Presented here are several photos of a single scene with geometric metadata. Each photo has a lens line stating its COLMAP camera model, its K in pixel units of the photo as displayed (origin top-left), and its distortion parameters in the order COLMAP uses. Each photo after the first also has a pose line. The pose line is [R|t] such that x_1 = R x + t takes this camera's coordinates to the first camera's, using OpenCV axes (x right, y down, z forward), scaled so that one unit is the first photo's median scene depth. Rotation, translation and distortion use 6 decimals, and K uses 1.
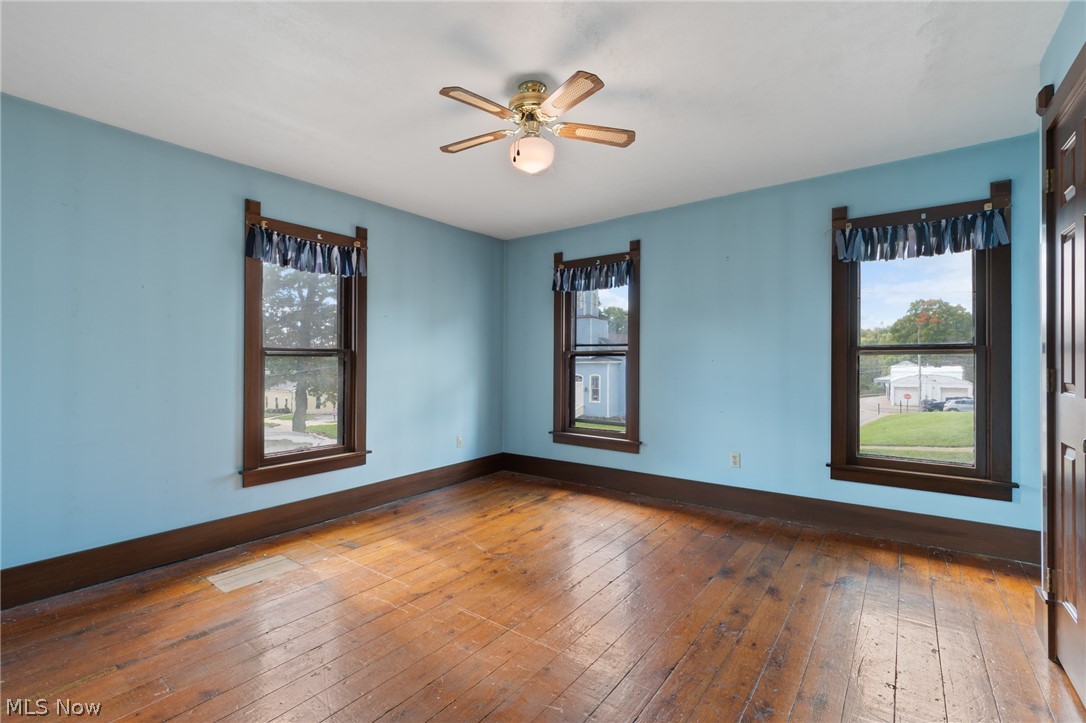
lens RADIAL K [[478.3, 0, 544.4], [0, 478.3, 362.8], [0, 0, 1]] dist [-0.018503, 0.000164]
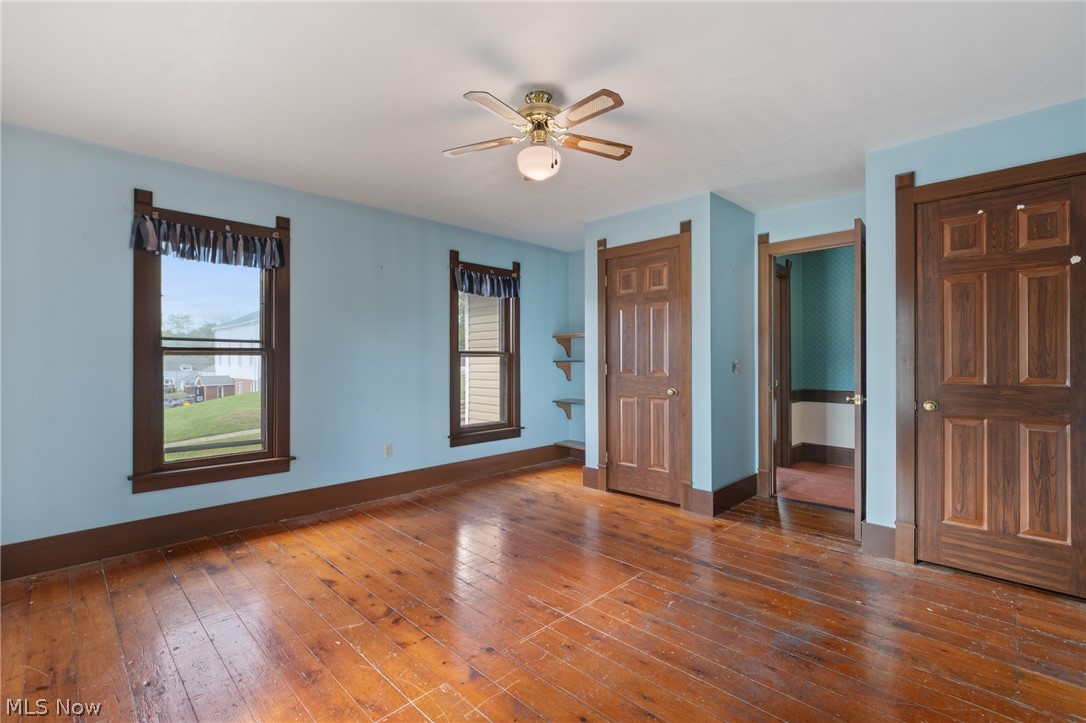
lens RADIAL K [[478.3, 0, 544.0], [0, 478.3, 358.3], [0, 0, 1]] dist [-0.018503, 0.000164]
pose [[0.127402, 0.004195, 0.991842, -0.564794], [0.005183, 0.999975, -0.004896, -0.002976], [-0.991838, 0.005765, 0.127377, 0.430337]]
